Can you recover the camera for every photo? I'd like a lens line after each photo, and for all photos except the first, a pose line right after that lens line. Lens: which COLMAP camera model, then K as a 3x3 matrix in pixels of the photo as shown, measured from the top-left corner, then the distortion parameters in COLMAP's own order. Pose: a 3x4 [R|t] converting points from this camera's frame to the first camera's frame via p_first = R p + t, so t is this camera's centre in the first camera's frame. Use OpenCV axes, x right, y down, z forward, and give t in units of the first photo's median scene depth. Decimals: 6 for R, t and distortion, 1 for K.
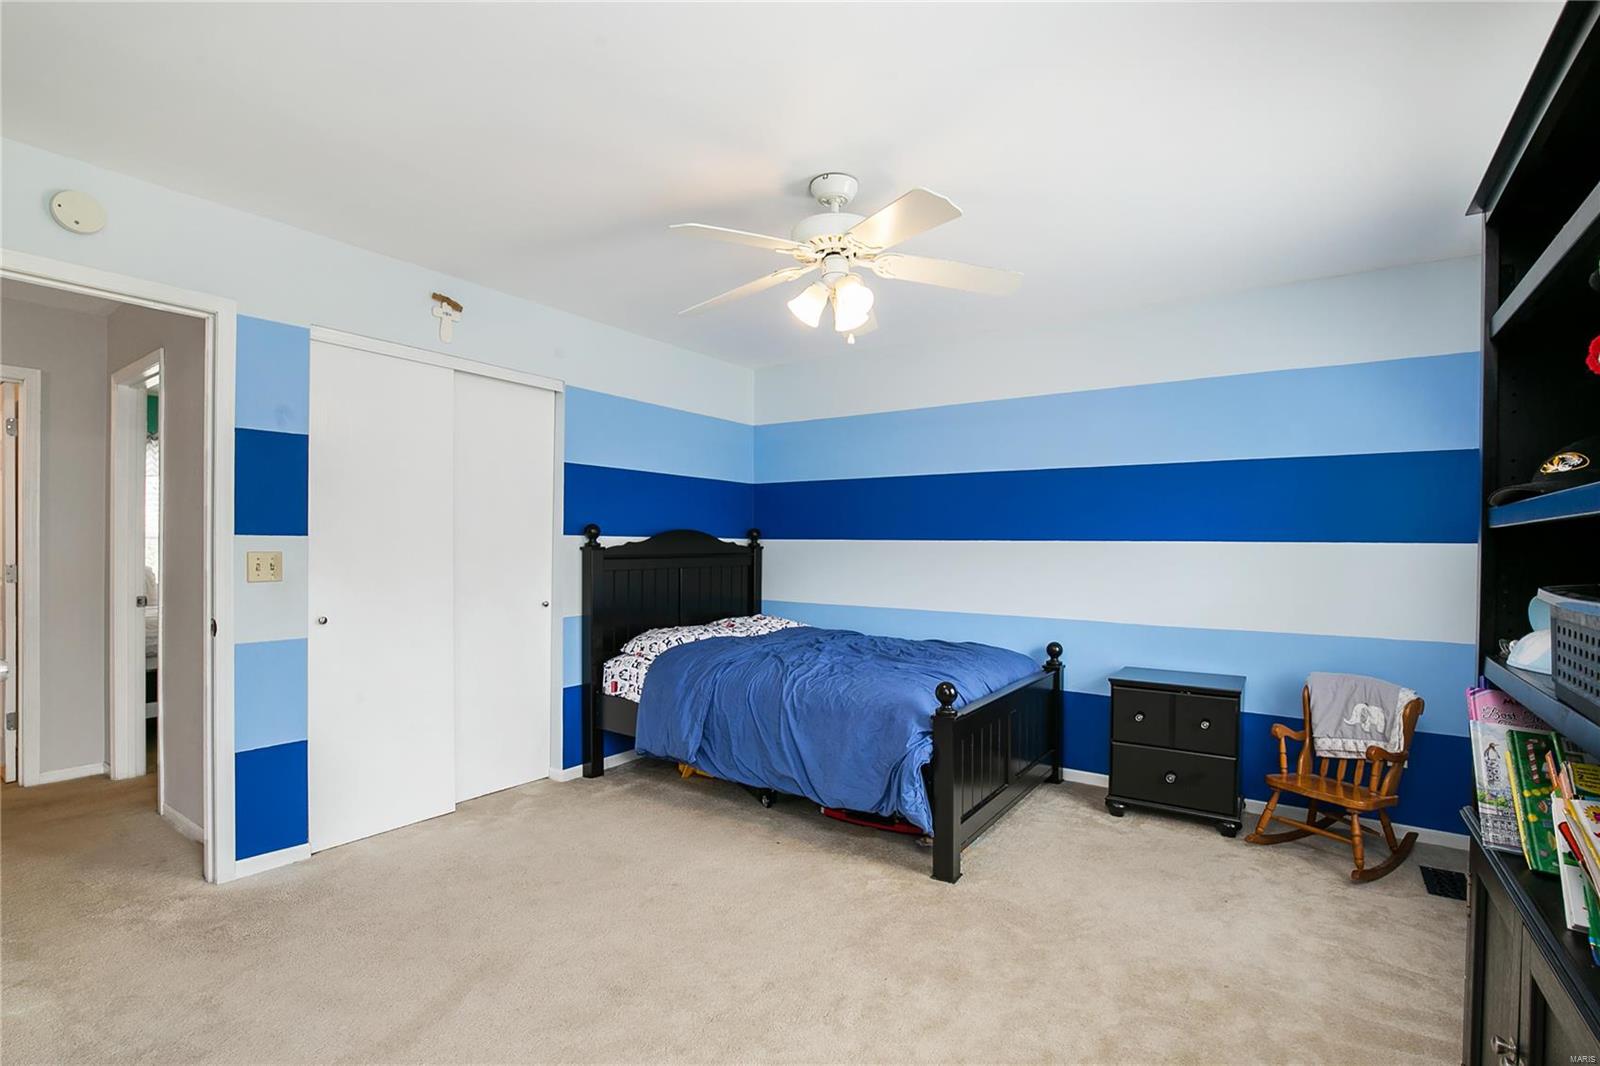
lens RADIAL K [[745.7, 0, 826.1], [0, 745.7, 541.6], [0, 0, 1]] dist [0.001093, 0.000039]
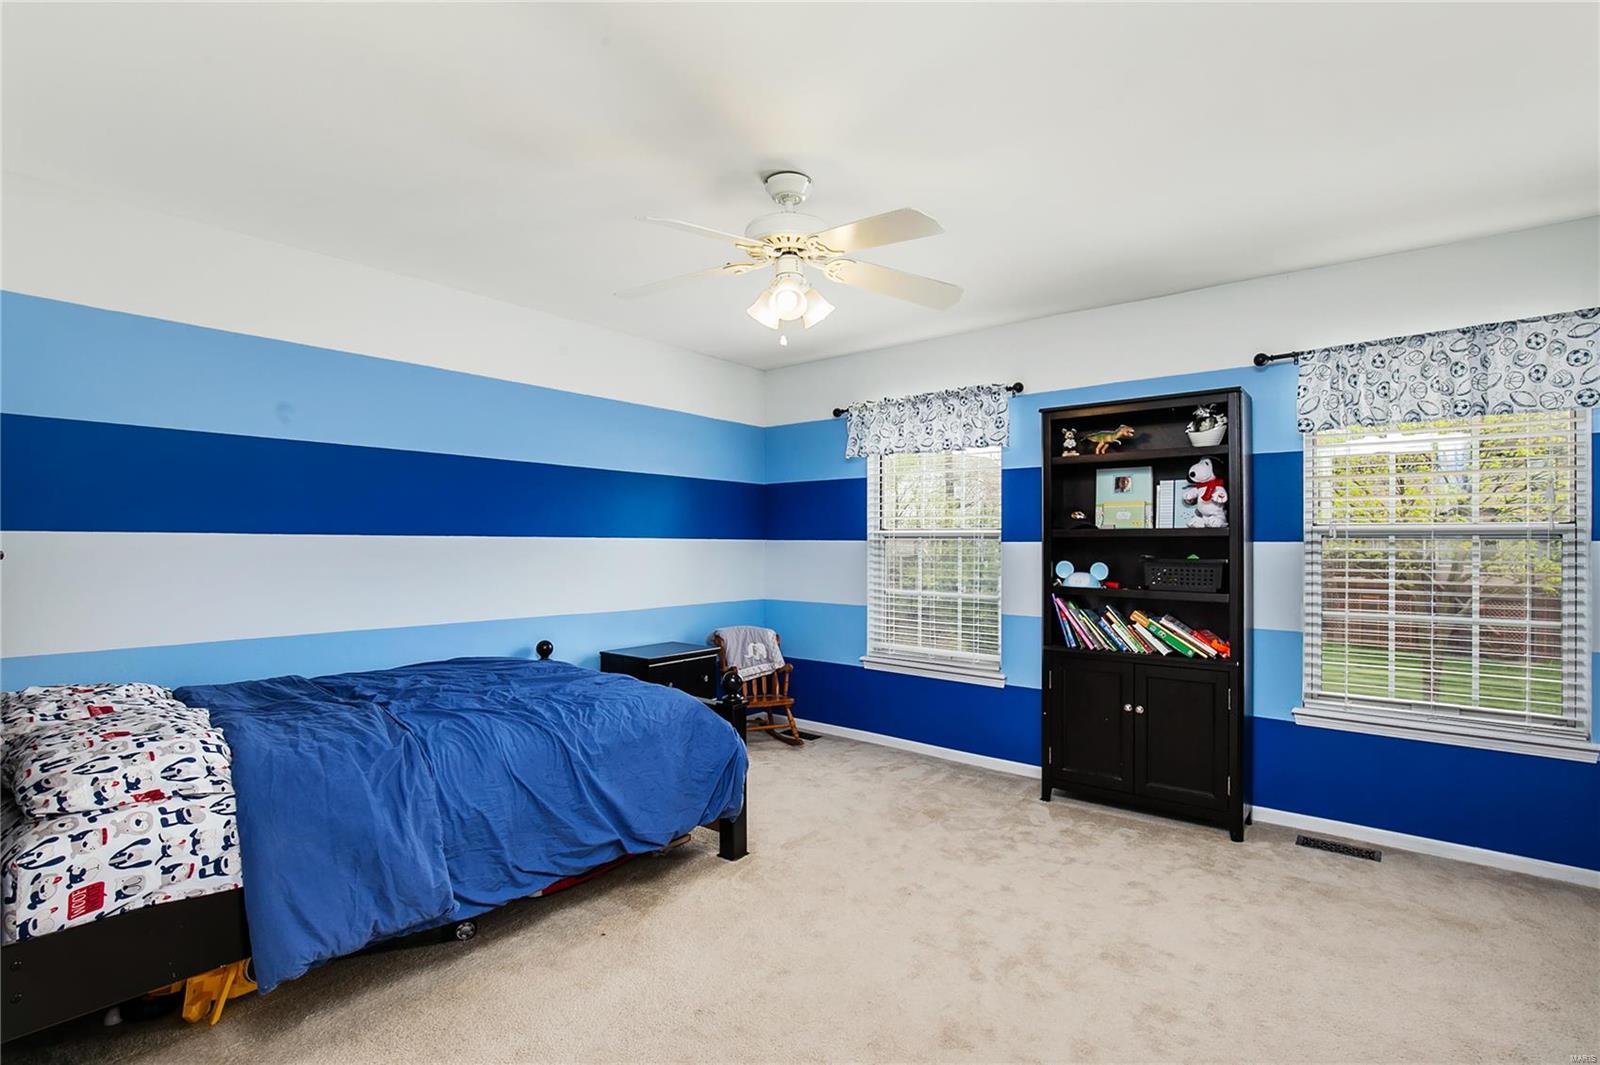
lens RADIAL K [[745.7, 0, 826.1], [0, 745.7, 541.1], [0, 0, 1]] dist [0.001093, 0.000039]
pose [[0.095503, -0.007940, 0.995398, -0.792058], [-0.009527, 0.999915, 0.008890, -0.007895], [-0.995384, -0.010332, 0.095419, 0.695198]]
